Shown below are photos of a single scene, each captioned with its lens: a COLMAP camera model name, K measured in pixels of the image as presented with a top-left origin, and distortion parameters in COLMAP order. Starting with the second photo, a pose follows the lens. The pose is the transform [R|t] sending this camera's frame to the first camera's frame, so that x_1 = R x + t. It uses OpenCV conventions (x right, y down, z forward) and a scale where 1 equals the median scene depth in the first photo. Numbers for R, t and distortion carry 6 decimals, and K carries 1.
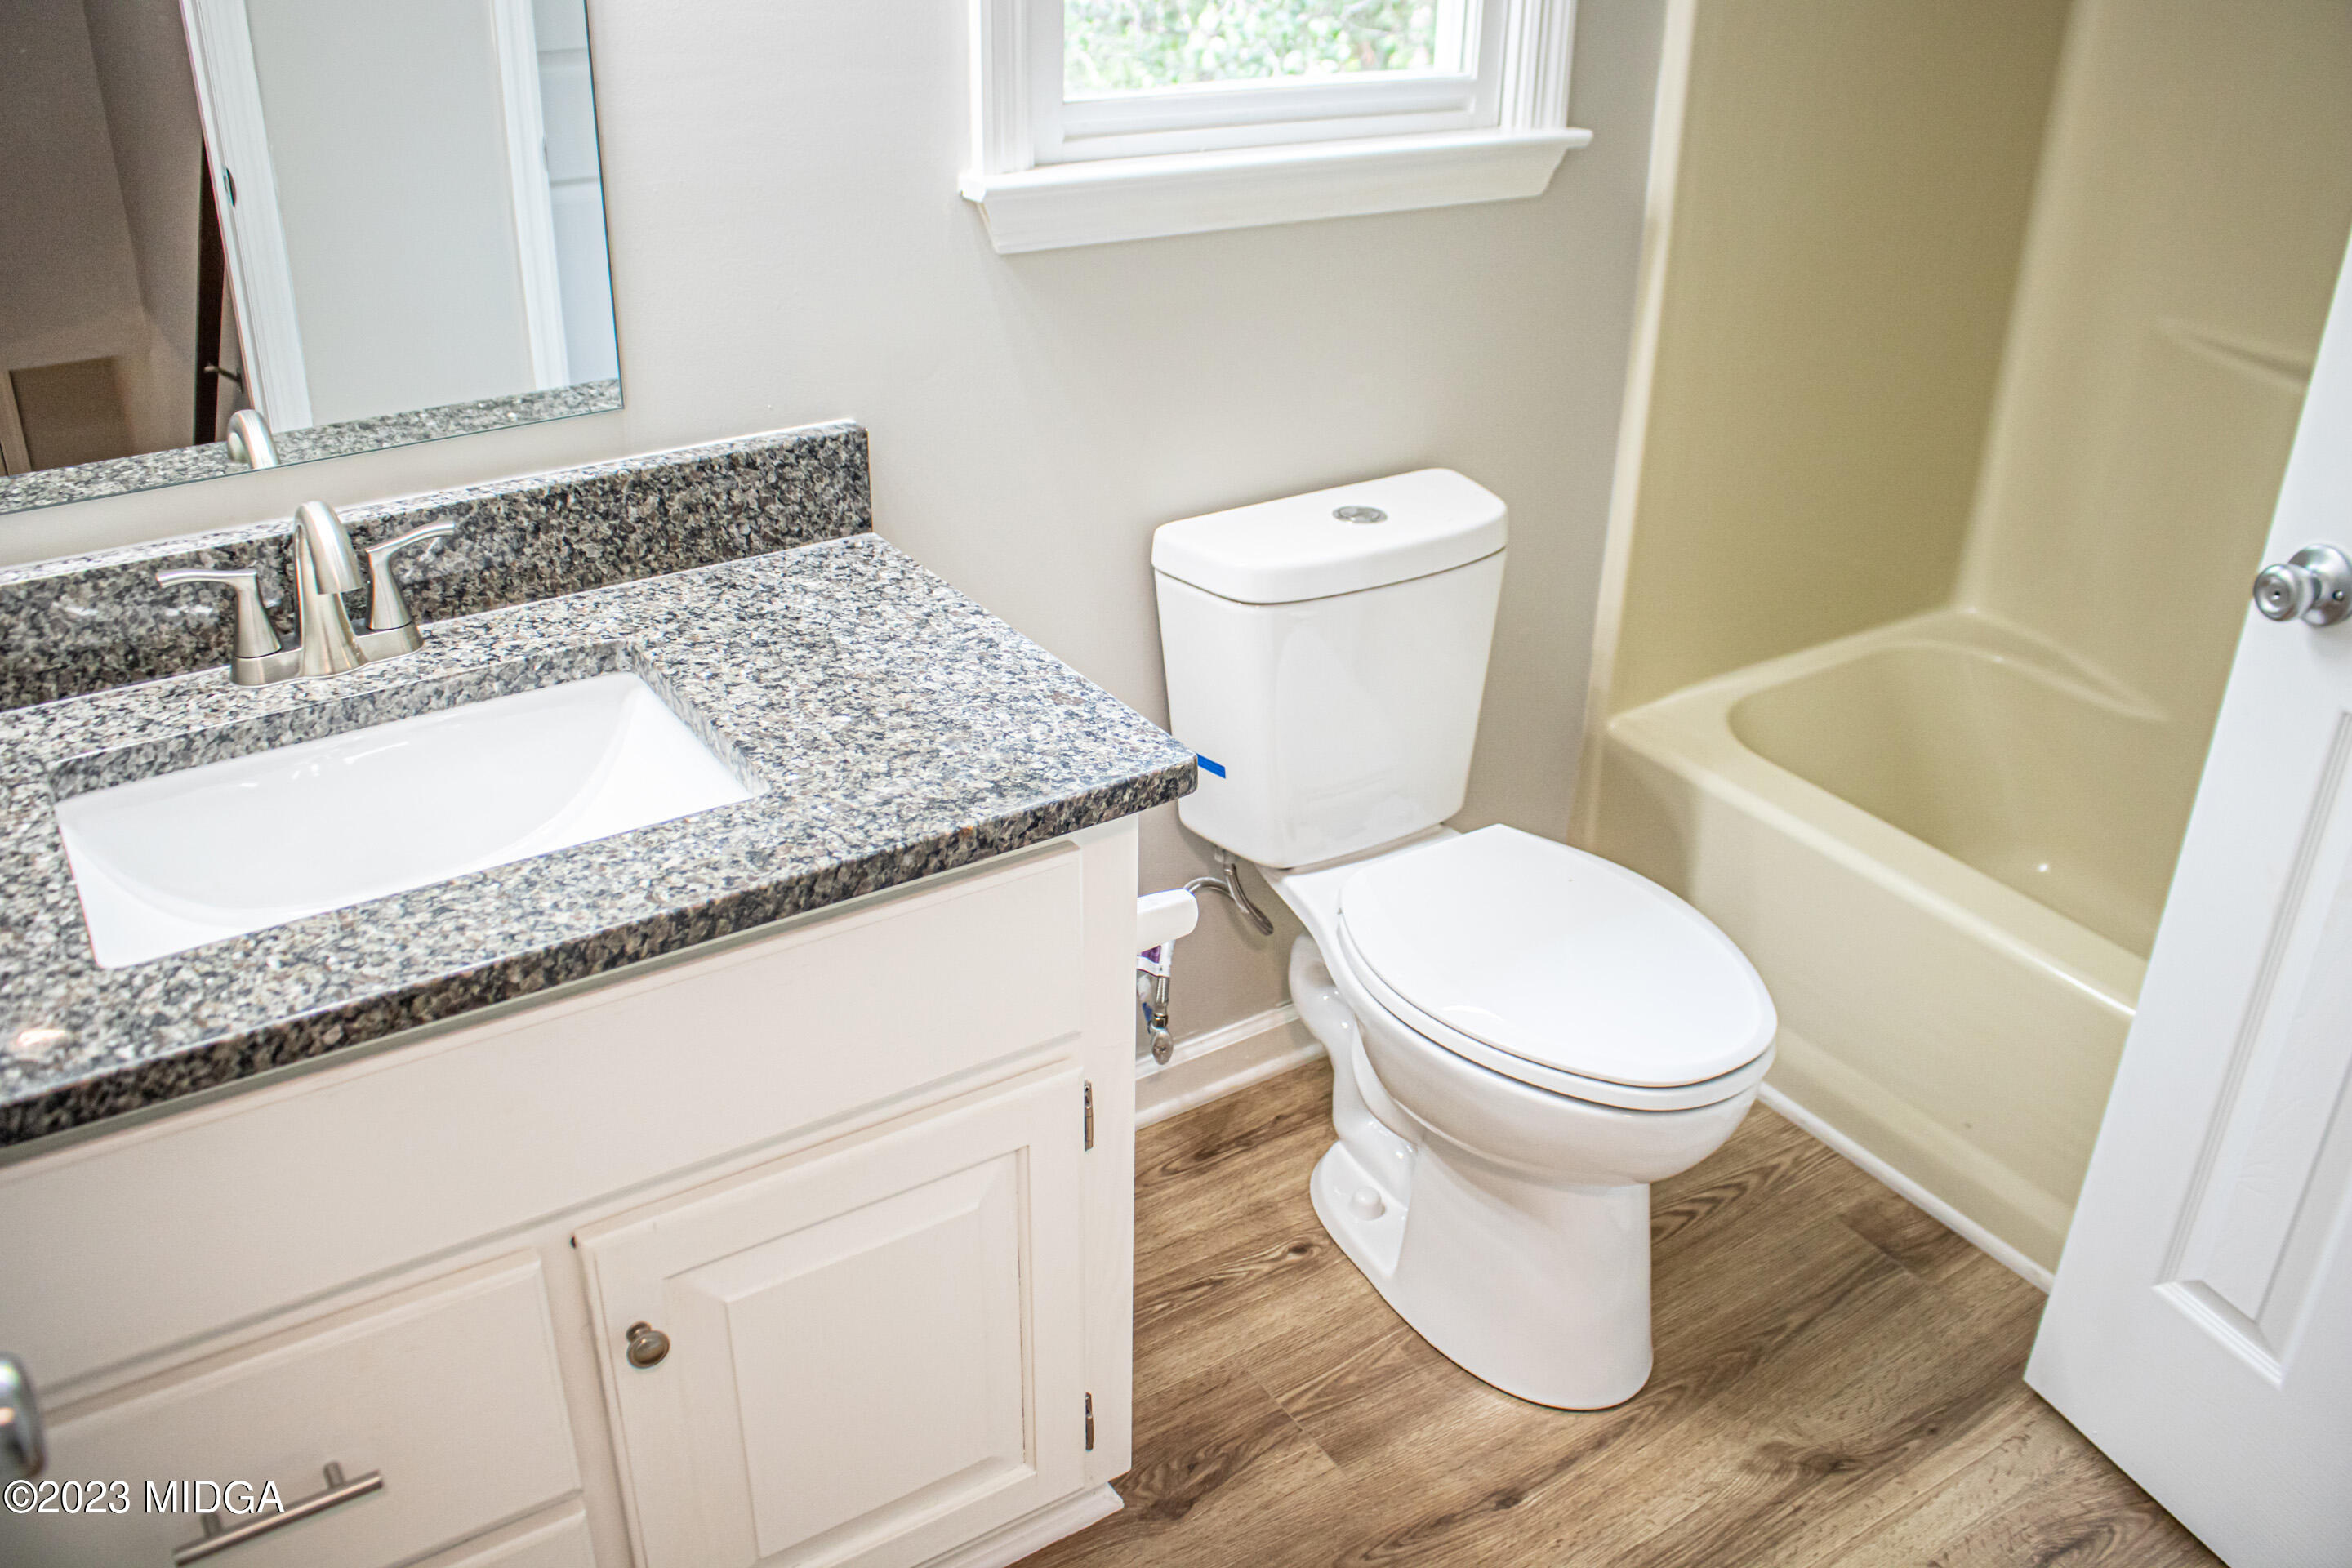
lens RADIAL K [[1999.2, 0, 1194.3], [0, 1999.2, 777.9], [0, 0, 1]] dist [-0.136907, 0.119257]
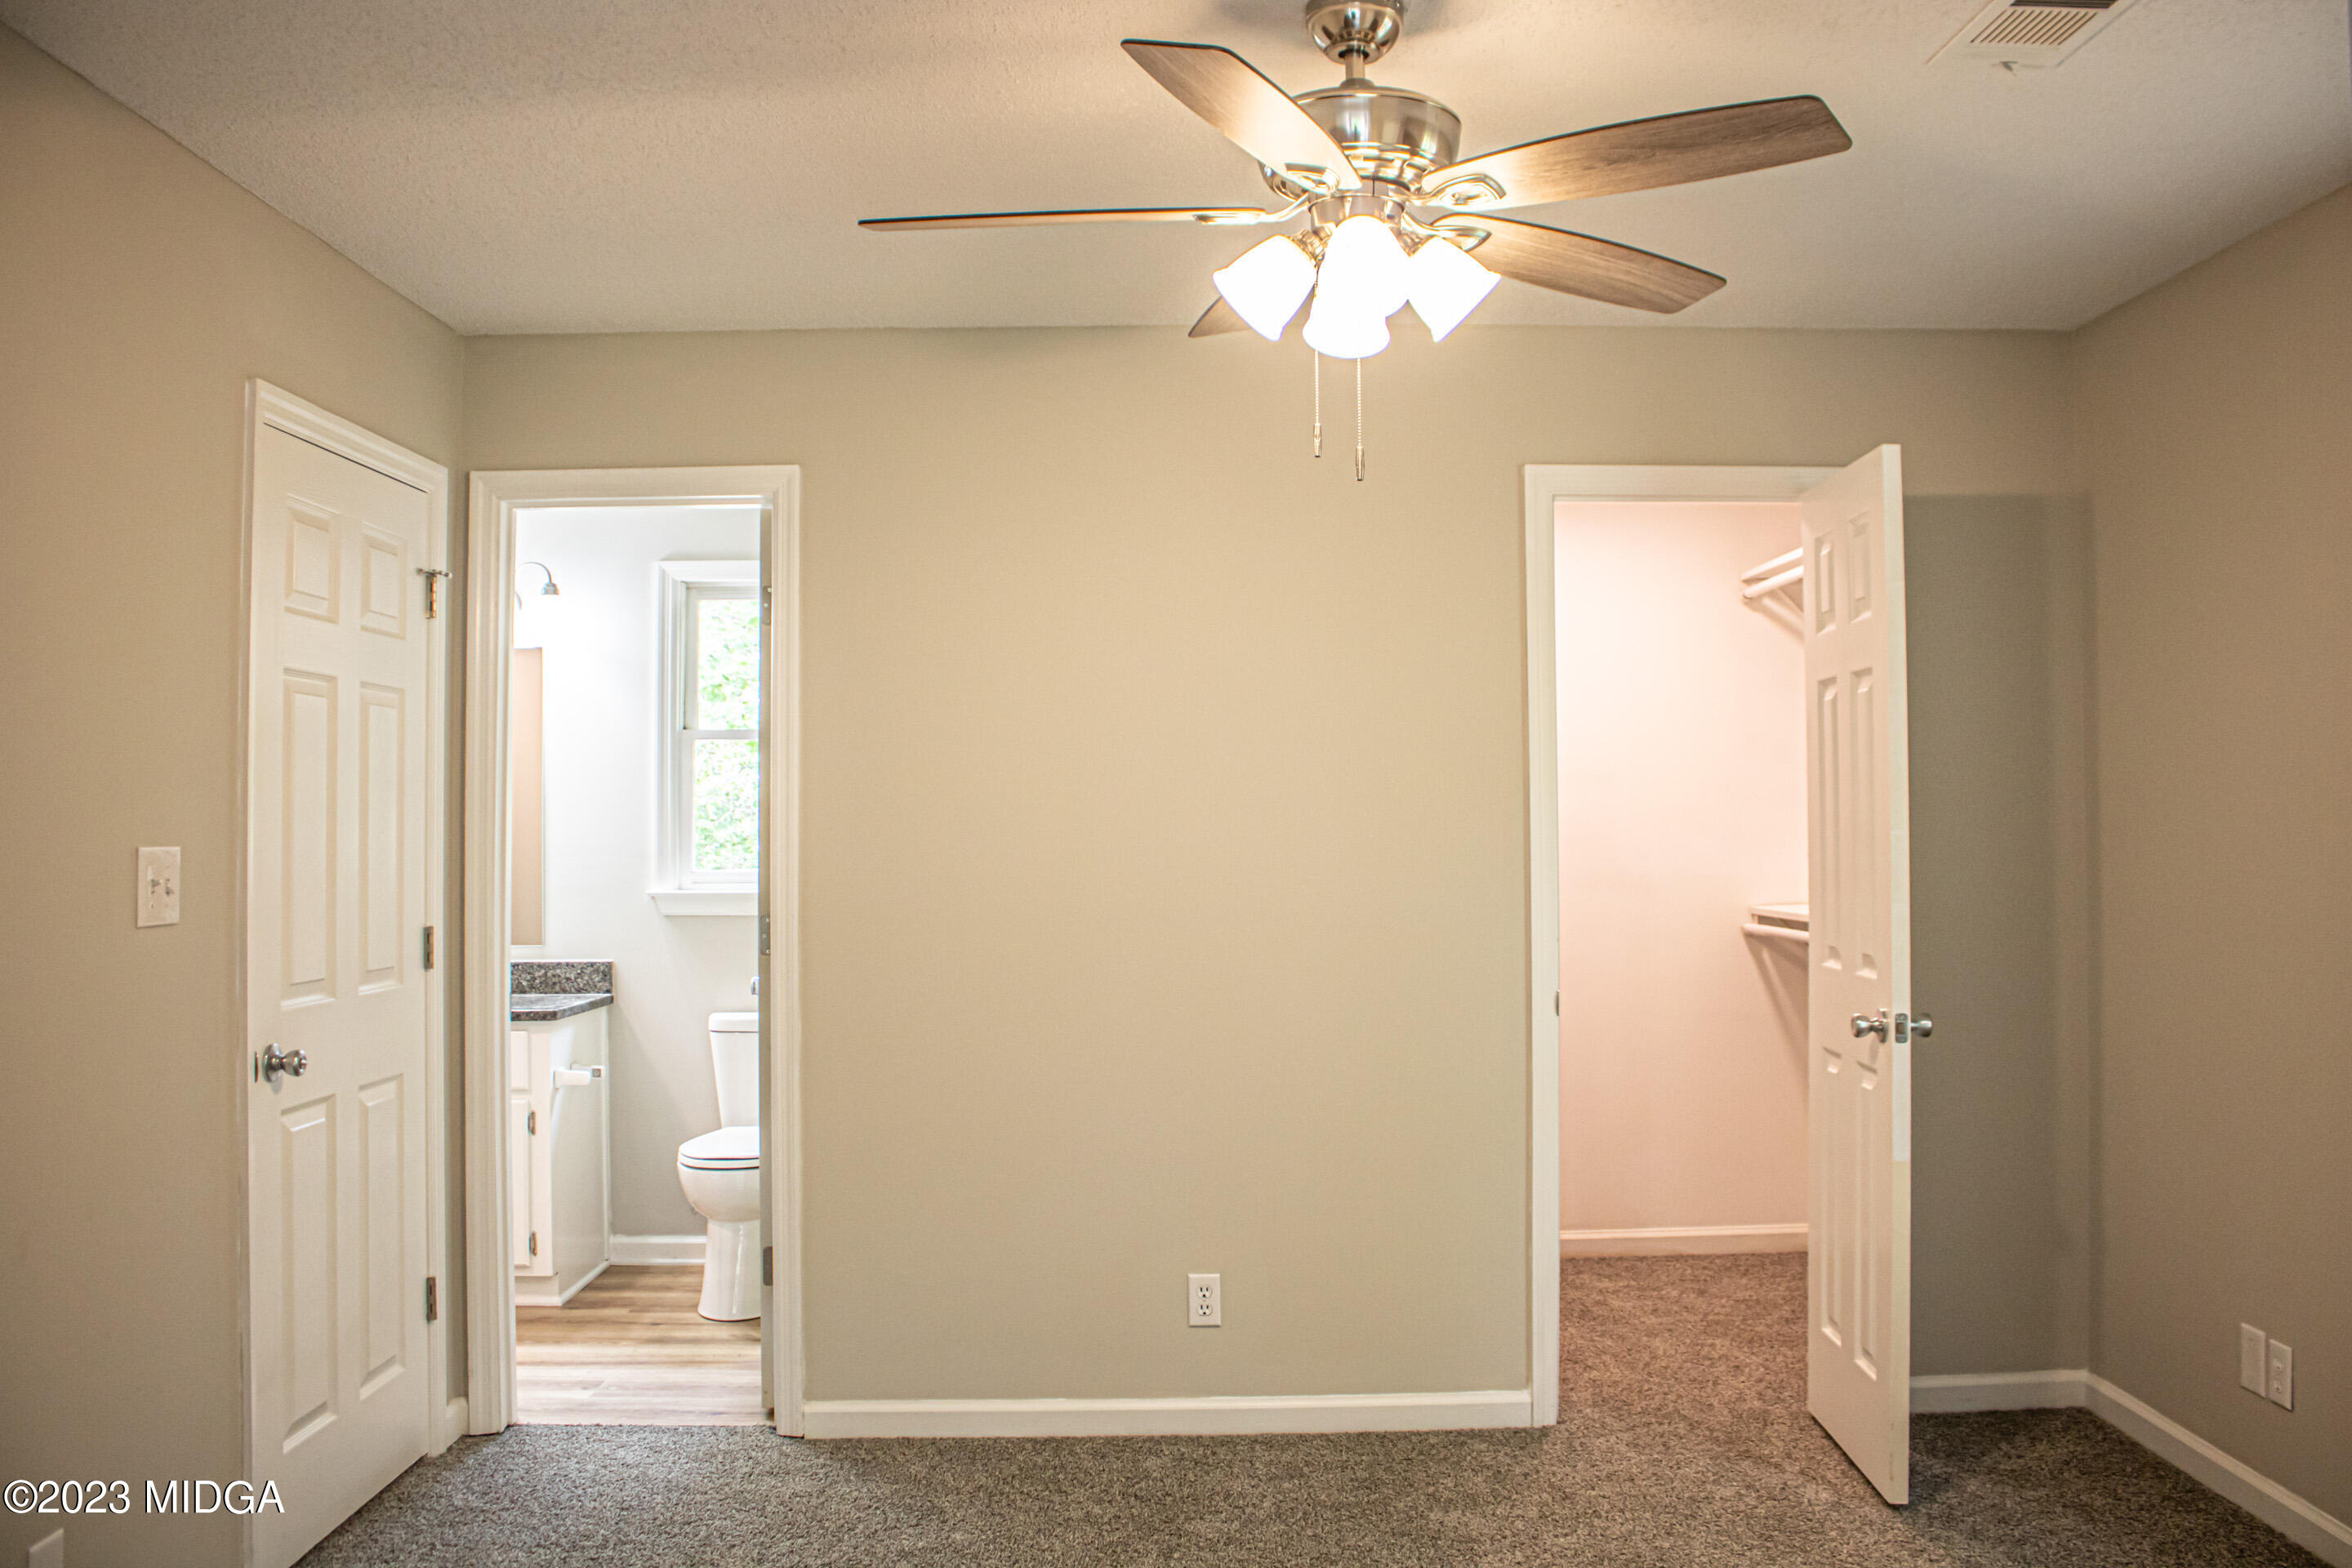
lens RADIAL K [[1999.2, 0, 1178.1], [0, 1999.2, 798.0], [0, 0, 1]] dist [-0.136907, 0.119257]
pose [[0.823040, -0.039012, -0.566642, 2.965274], [-0.236833, 0.883201, -0.404803, 0.825273], [0.516251, 0.467369, 0.717670, -1.202122]]
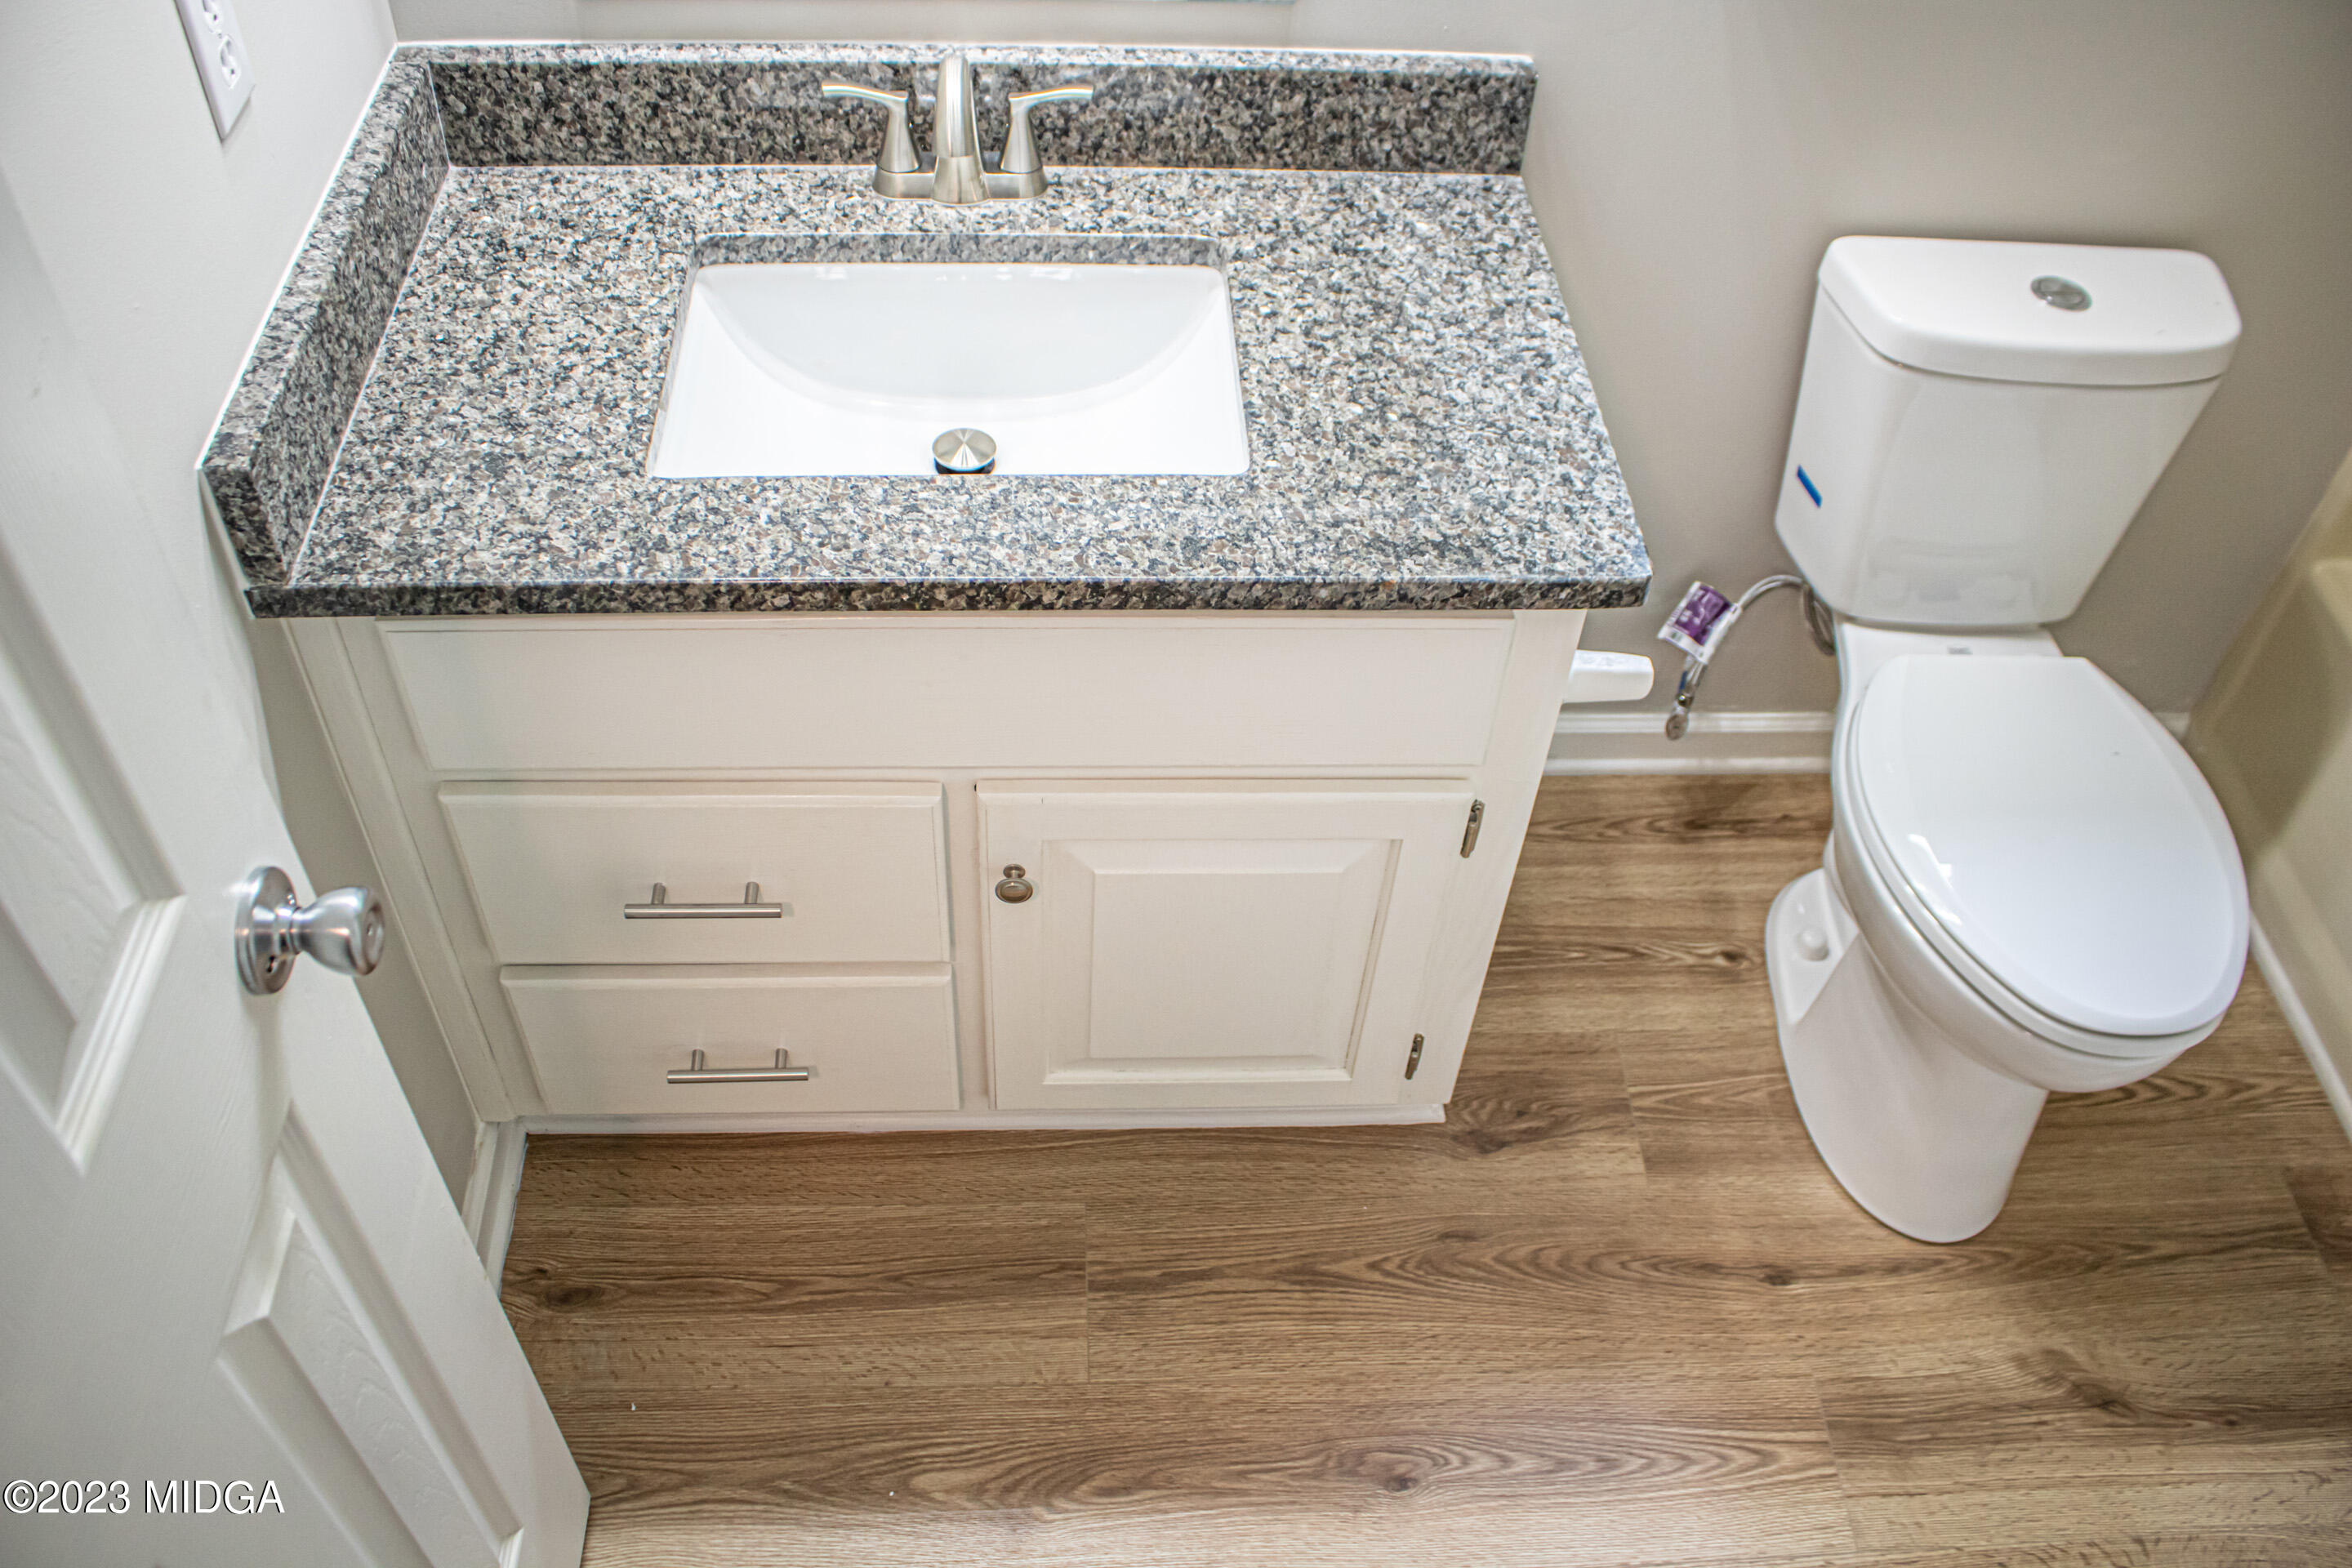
lens RADIAL K [[1999.2, 0, 1175.3], [0, 1999.2, 788.7], [0, 0, 1]] dist [-0.136907, 0.119257]
pose [[0.859360, 0.395307, -0.324396, 0.150379], [-0.264182, 0.886349, 0.380254, -0.216972], [0.437845, -0.241075, 0.866126, 0.025179]]
